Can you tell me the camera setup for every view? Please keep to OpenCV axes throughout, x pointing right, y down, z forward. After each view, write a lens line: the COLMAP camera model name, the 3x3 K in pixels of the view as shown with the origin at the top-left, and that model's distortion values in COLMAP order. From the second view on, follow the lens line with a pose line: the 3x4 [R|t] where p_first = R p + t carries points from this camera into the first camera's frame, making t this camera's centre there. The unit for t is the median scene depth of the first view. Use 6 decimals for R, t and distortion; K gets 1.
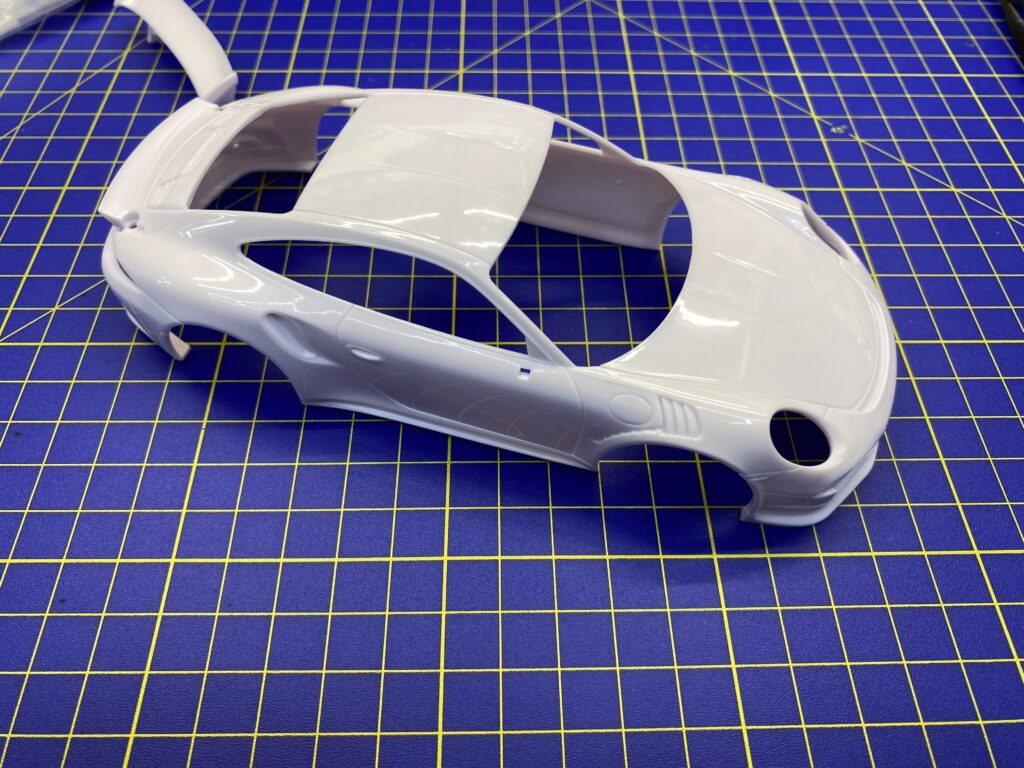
lens RADIAL K [[787.3, 0, 516.1], [0, 787.3, 378.2], [0, 0, 1]] dist [-0.016809, -0.003062]
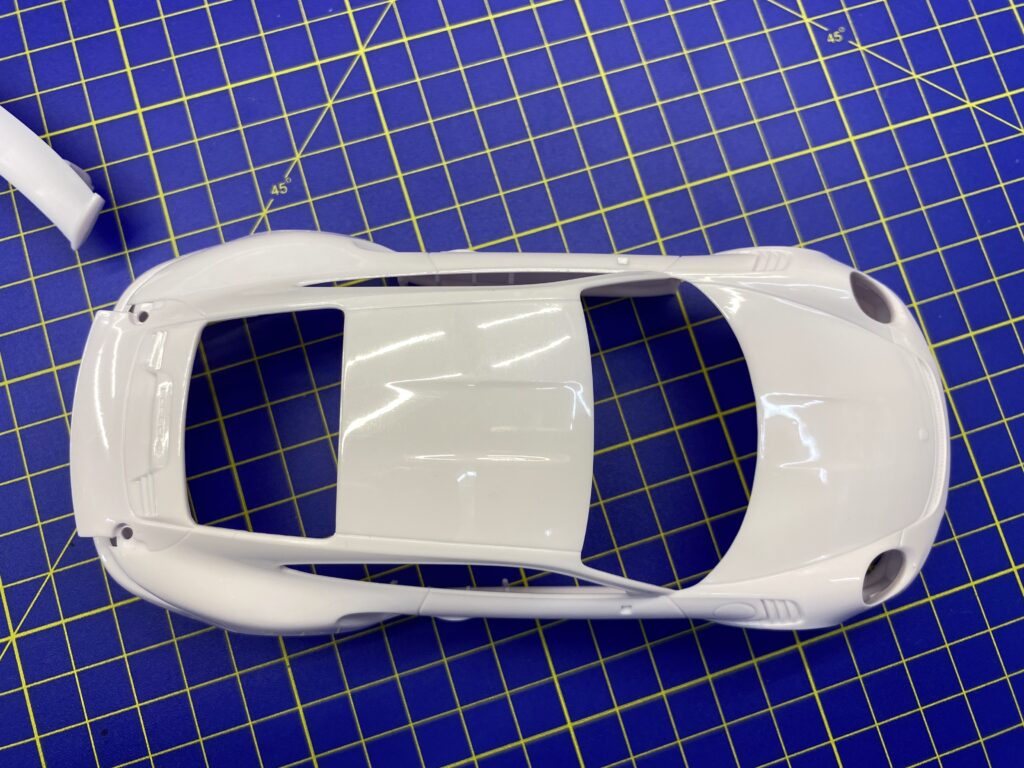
lens RADIAL K [[787.3, 0, 516.1], [0, 787.3, 378.2], [0, 0, 1]] dist [-0.016809, -0.003062]
pose [[0.958547, -0.277379, 0.065185, -0.093352], [0.215779, 0.856052, 0.469697, -0.658871], [-0.186086, -0.436161, 0.880418, 0.250706]]
